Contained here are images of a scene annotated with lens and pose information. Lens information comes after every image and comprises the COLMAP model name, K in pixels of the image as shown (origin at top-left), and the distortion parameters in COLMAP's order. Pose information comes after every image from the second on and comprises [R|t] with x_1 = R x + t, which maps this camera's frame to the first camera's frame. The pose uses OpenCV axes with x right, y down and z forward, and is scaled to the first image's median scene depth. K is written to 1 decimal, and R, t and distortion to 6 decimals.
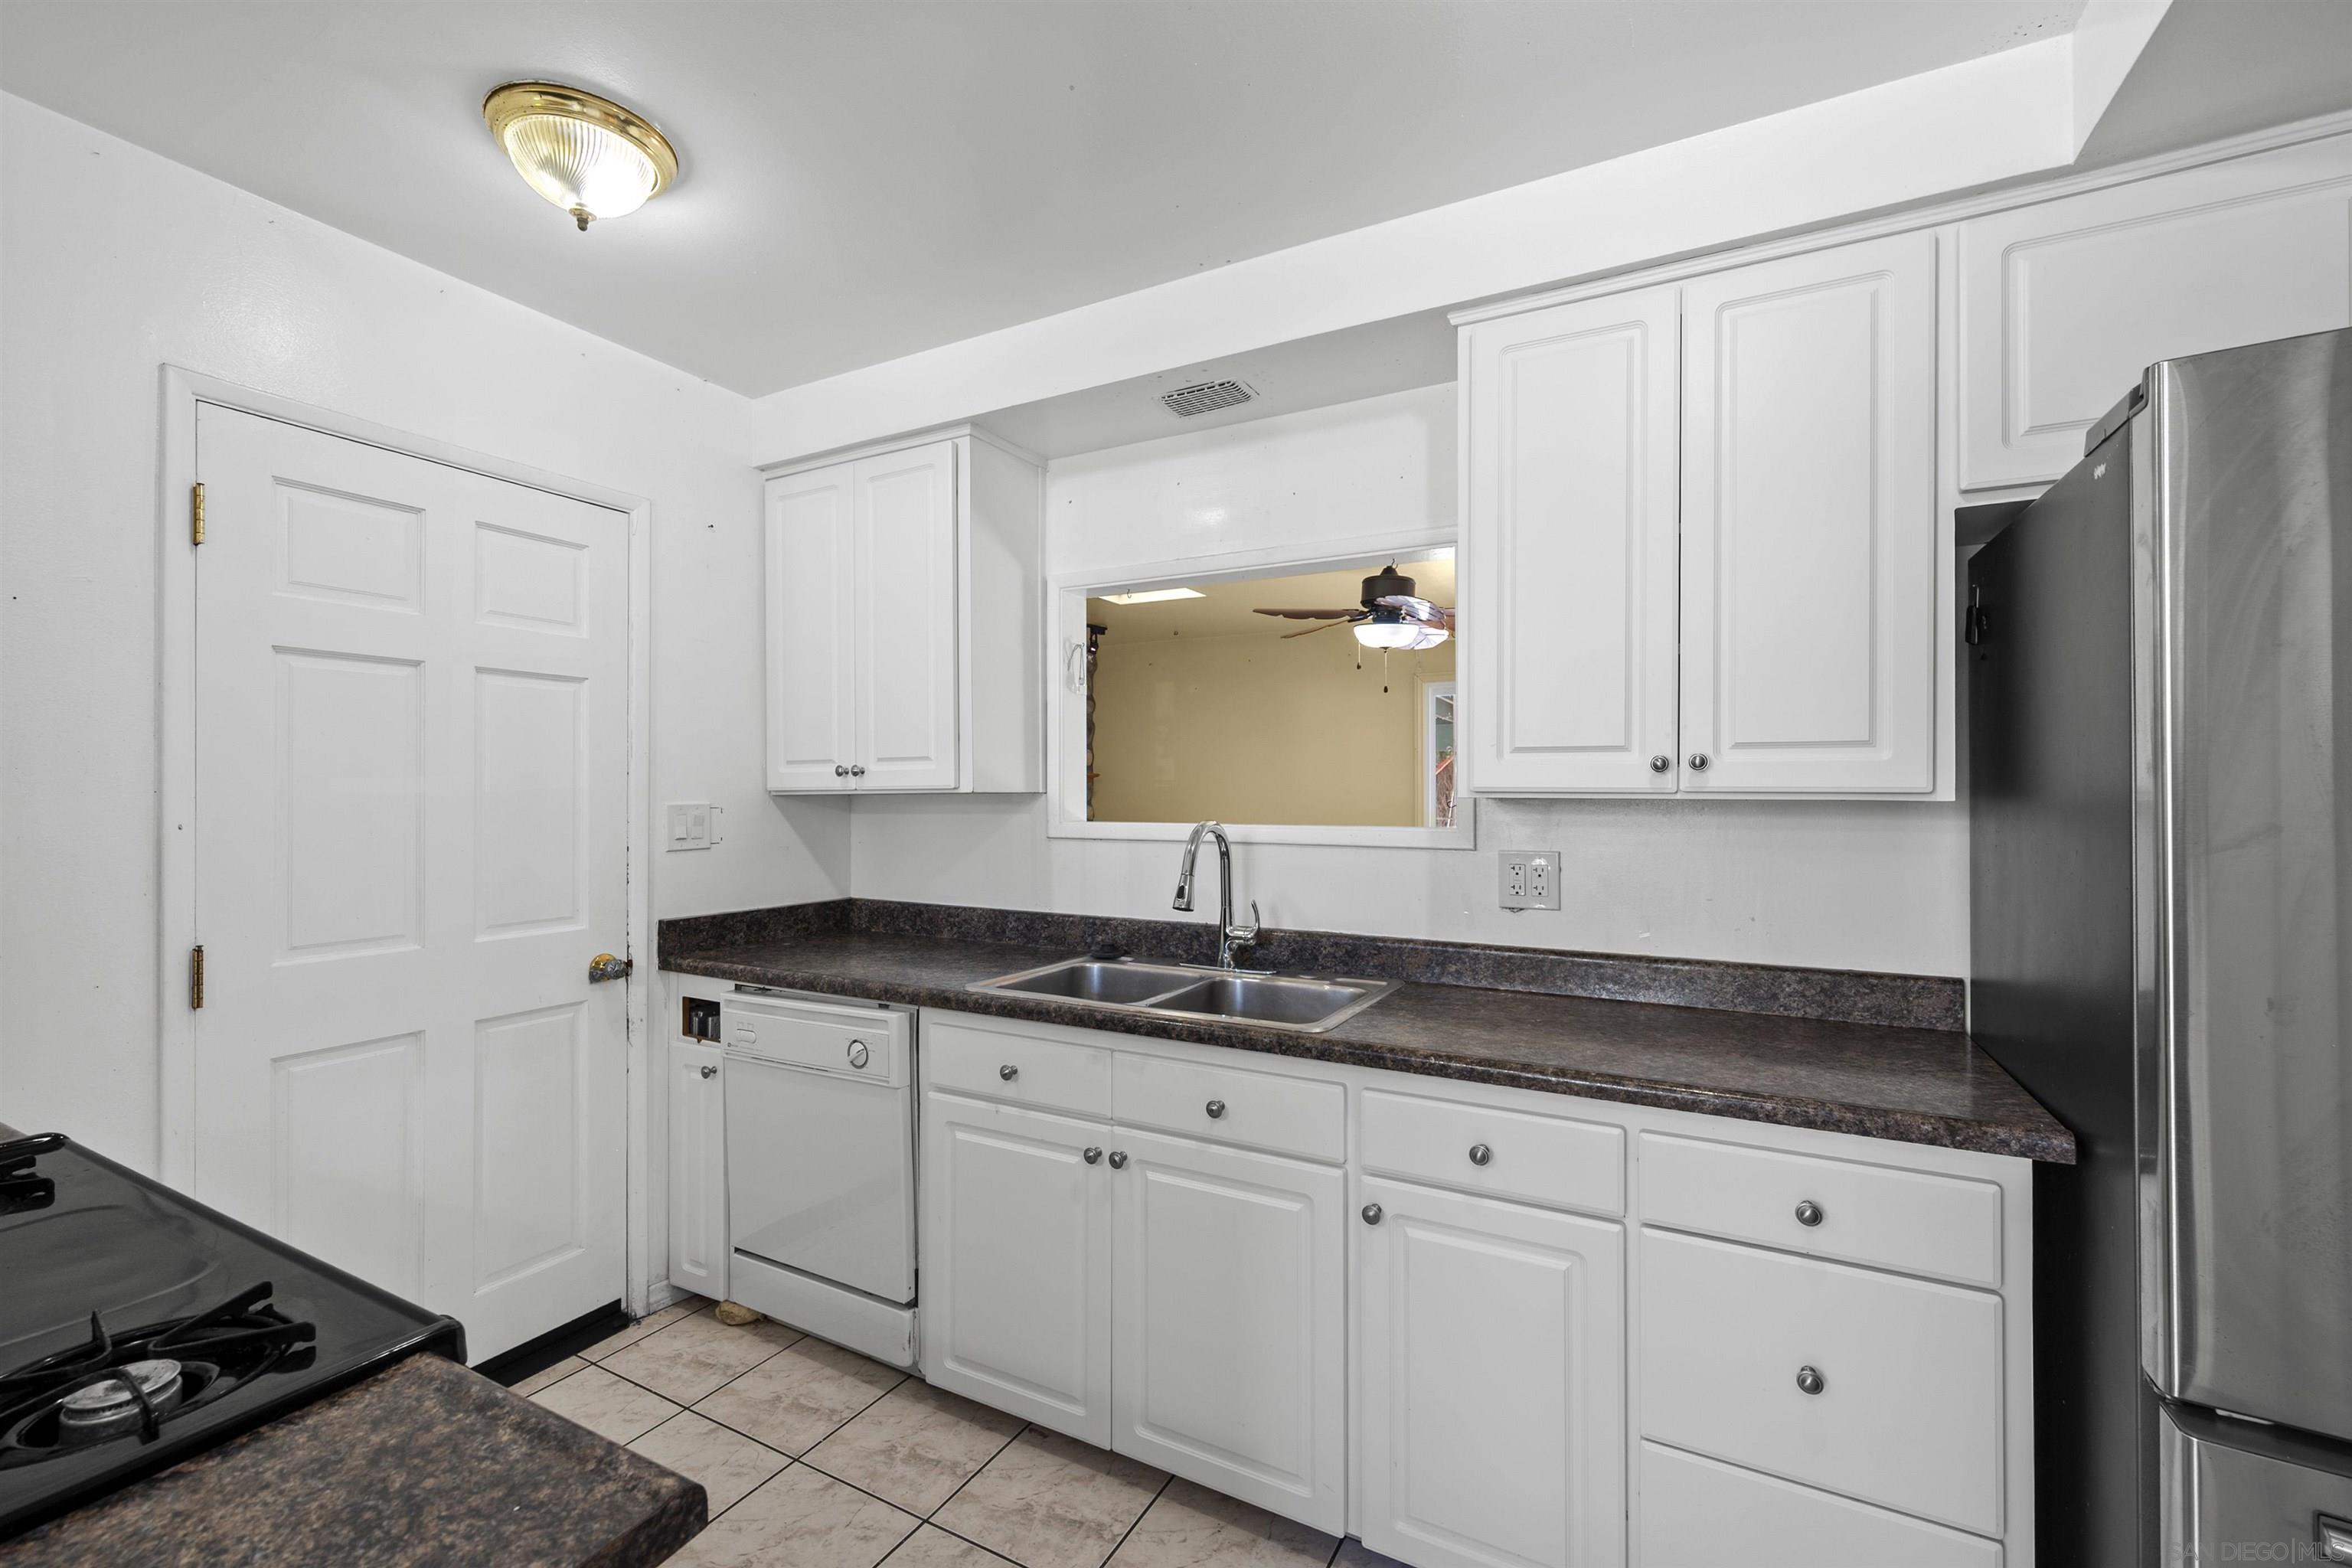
lens RADIAL K [[980.9, 0, 1176.1], [0, 980.9, 788.7], [0, 0, 1]] dist [0.000054, -0.000254]
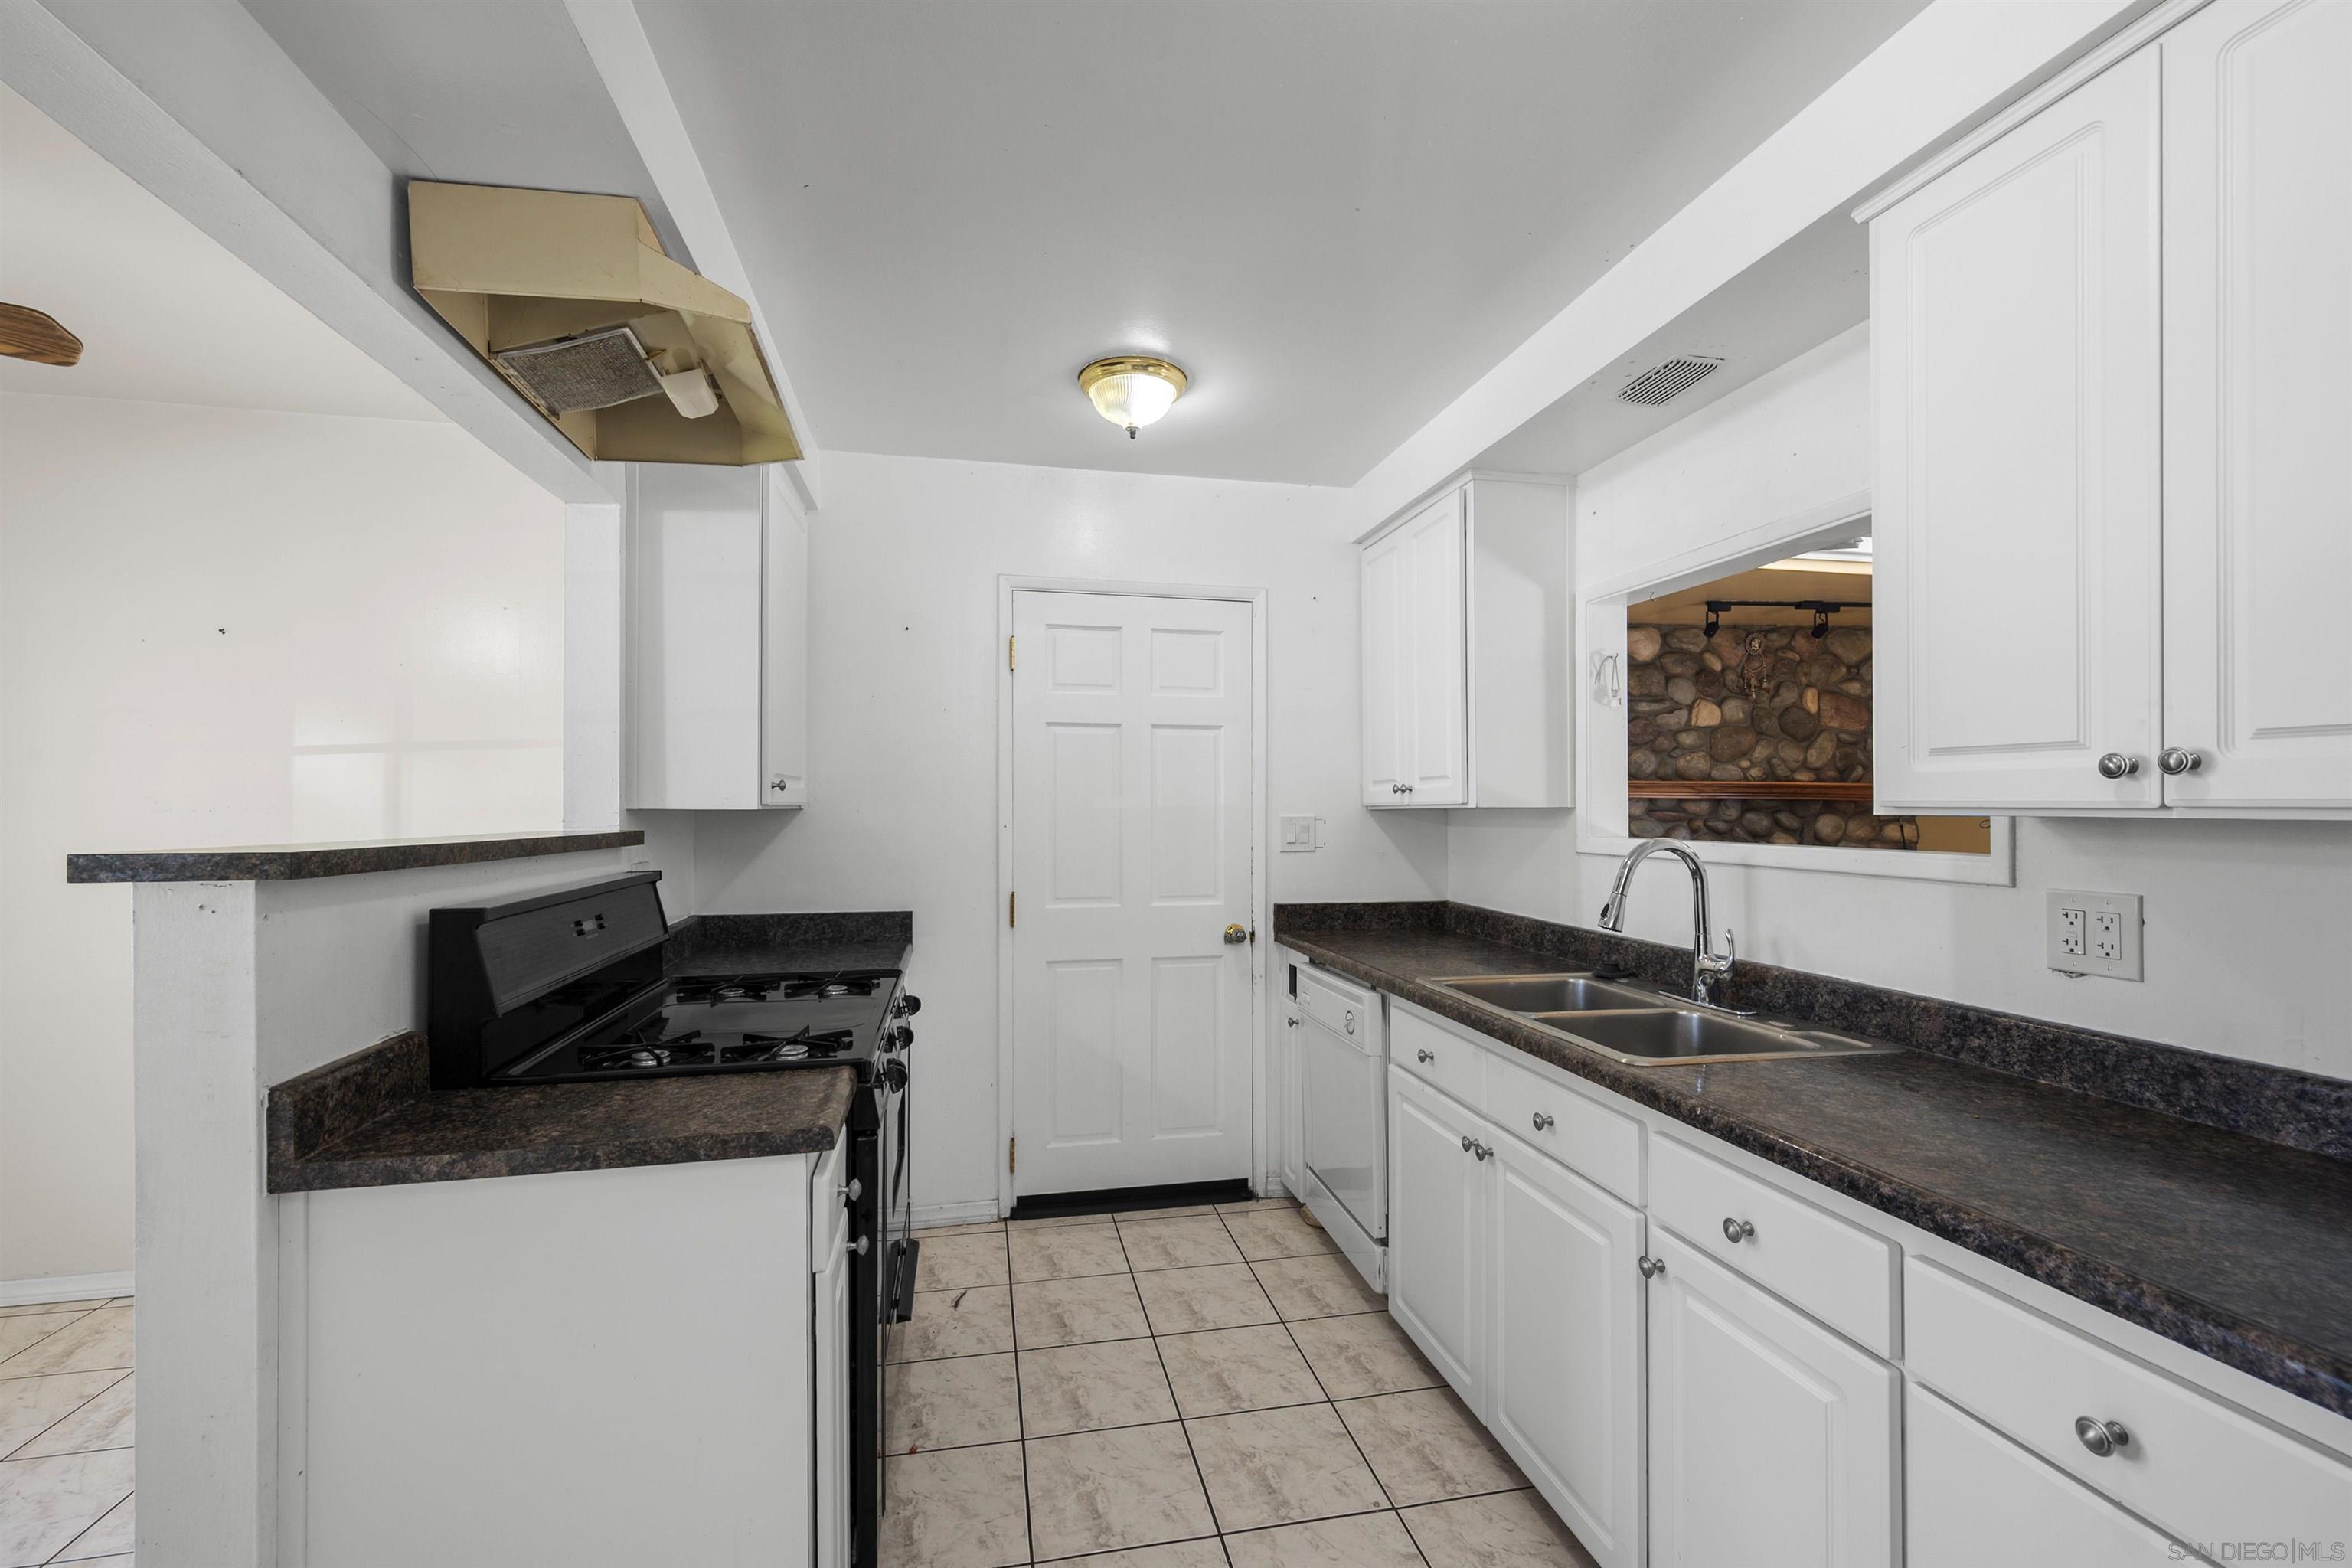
lens RADIAL K [[977.4, 0, 1170.3], [0, 977.4, 801.6], [0, 0, 1]] dist [0.000731, -0.000165]
pose [[0.642553, -0.004039, -0.766230, 0.459802], [0.002894, 0.999992, -0.002844, -0.000529], [0.766236, -0.000390, 0.642560, 0.050563]]
